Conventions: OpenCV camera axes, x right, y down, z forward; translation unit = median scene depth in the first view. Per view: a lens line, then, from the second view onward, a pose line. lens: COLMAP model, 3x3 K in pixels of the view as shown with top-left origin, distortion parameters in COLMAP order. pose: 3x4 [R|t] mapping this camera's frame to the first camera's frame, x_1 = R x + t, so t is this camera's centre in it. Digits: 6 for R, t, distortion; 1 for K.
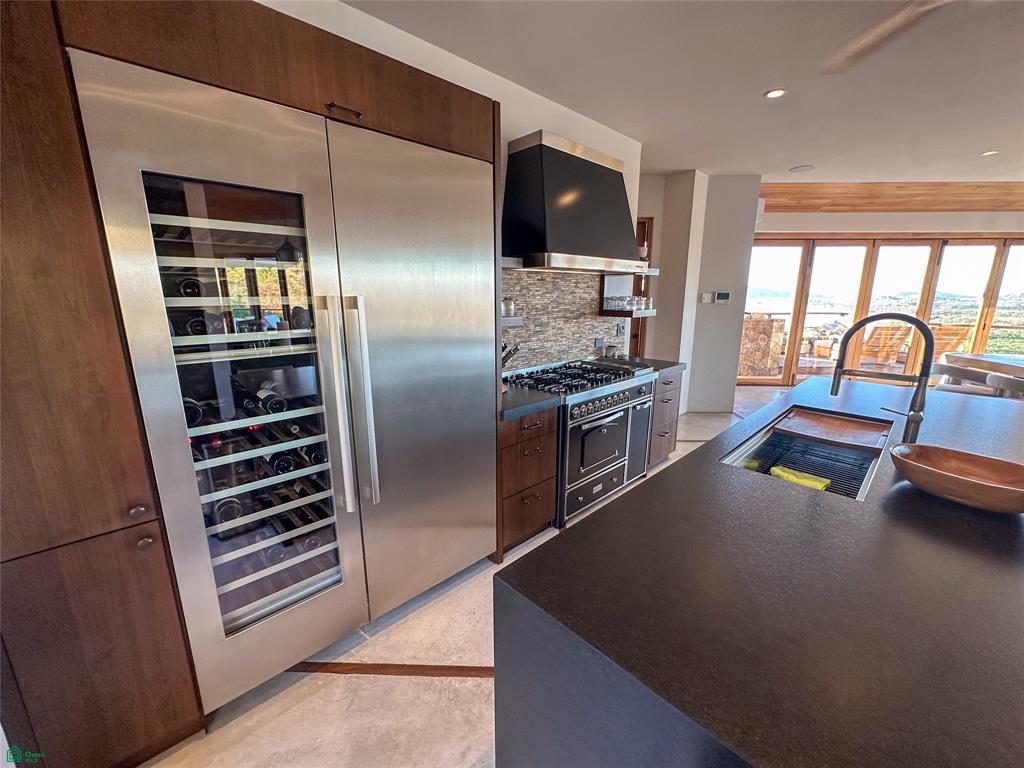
lens RADIAL K [[412.2, 0, 510.8], [0, 412.2, 385.1], [0, 0, 1]] dist [-0.002489, 0.000215]
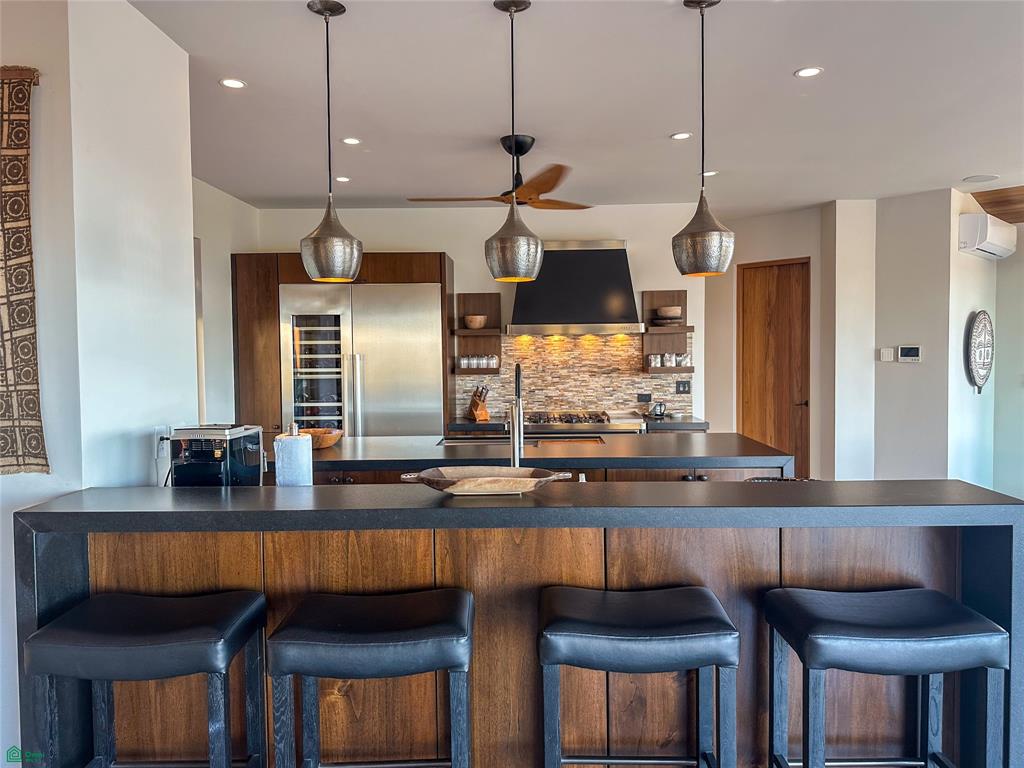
lens RADIAL K [[719.3, 0, 517.4], [0, 719.3, 378.6], [0, 0, 1]] dist [0.100415, -0.141336]
pose [[0.704214, 0.024540, -0.709564, 1.419572], [-0.146362, 0.982954, -0.111263, 0.105882], [0.694738, 0.182206, 0.695802, -0.526733]]
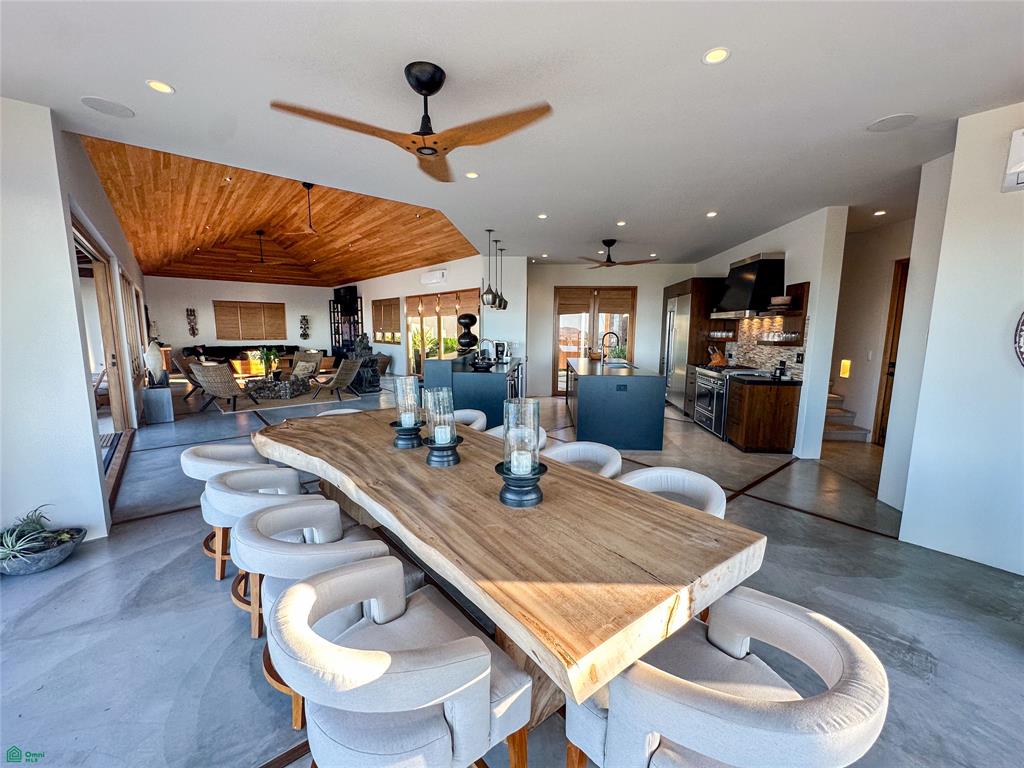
lens RADIAL K [[412.2, 0, 510.8], [0, 412.2, 385.1], [0, 0, 1]] dist [-0.002489, 0.000215]
pose [[-0.751498, 0.089821, -0.653593, 2.079451], [-0.148572, 0.942199, 0.300311, -0.361016], [0.642789, 0.322788, -0.694716, 1.587875]]
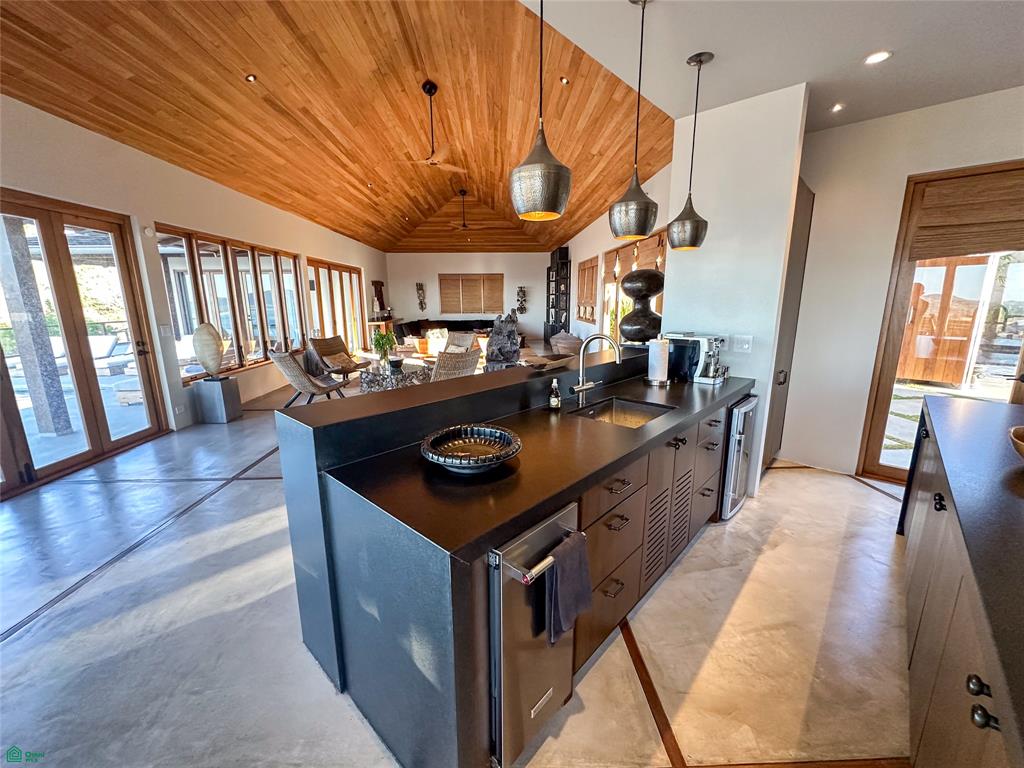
lens RADIAL K [[412.2, 0, 510.8], [0, 412.2, 385.1], [0, 0, 1]] dist [-0.002489, 0.000215]
pose [[-0.997829, 0.024353, -0.061191, 1.025829], [-0.003223, 0.909951, 0.414703, -0.157751], [0.065780, 0.414000, -0.907897, 0.684366]]
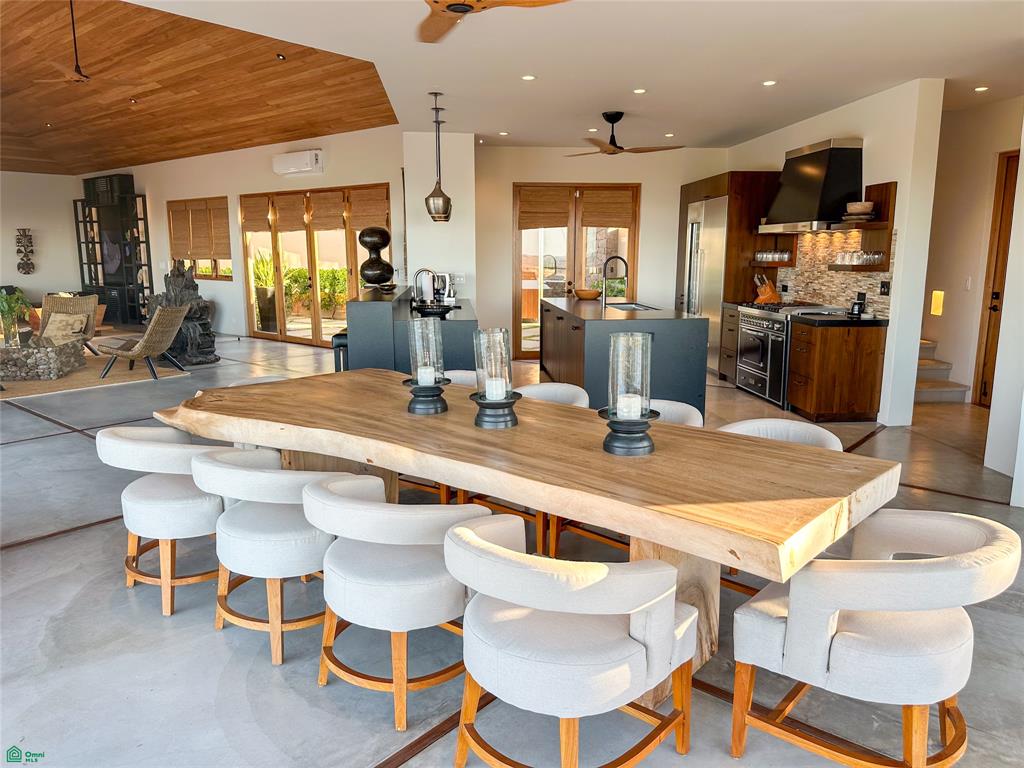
lens RADIAL K [[719.3, 0, 517.4], [0, 719.3, 378.6], [0, 0, 1]] dist [0.100415, -0.141336]
pose [[-0.620076, 0.140367, -0.771882, 2.419975], [-0.169508, 0.936656, 0.306502, -0.362362], [0.766011, 0.320895, -0.557005, 1.598978]]
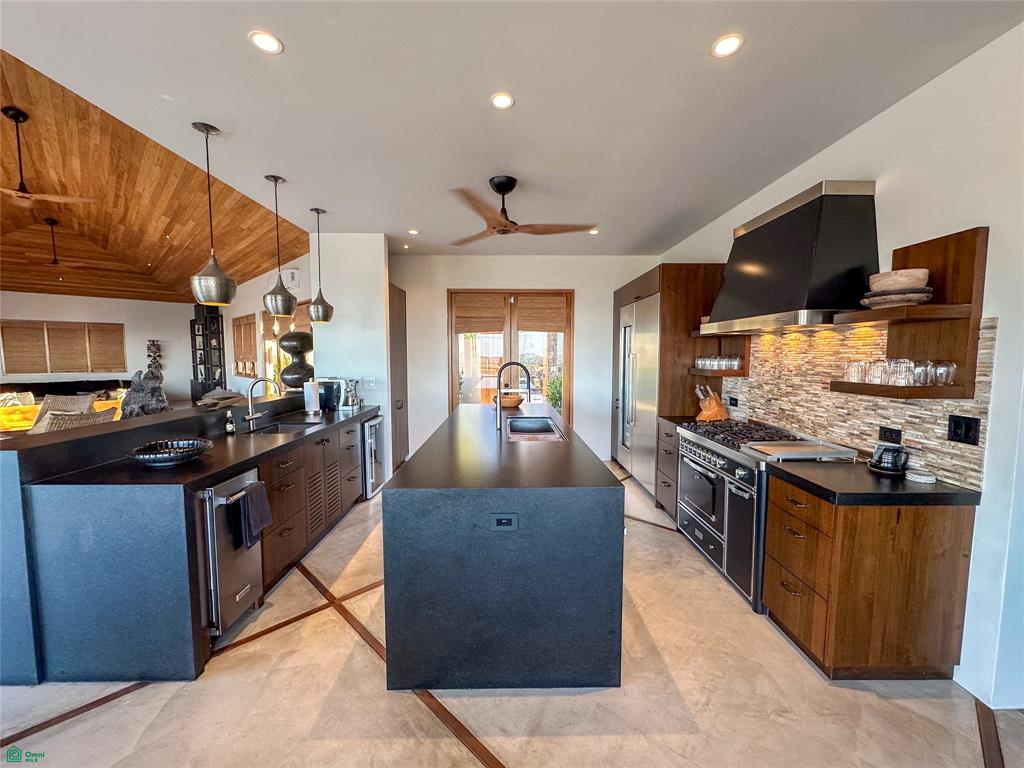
lens RADIAL K [[412.2, 0, 510.8], [0, 412.2, 385.1], [0, 0, 1]] dist [-0.002489, 0.000215]
pose [[-0.682815, 0.060566, -0.728077, 1.148024], [-0.156496, 0.961302, 0.226734, -0.250671], [0.713634, 0.268758, -0.646913, 1.102100]]
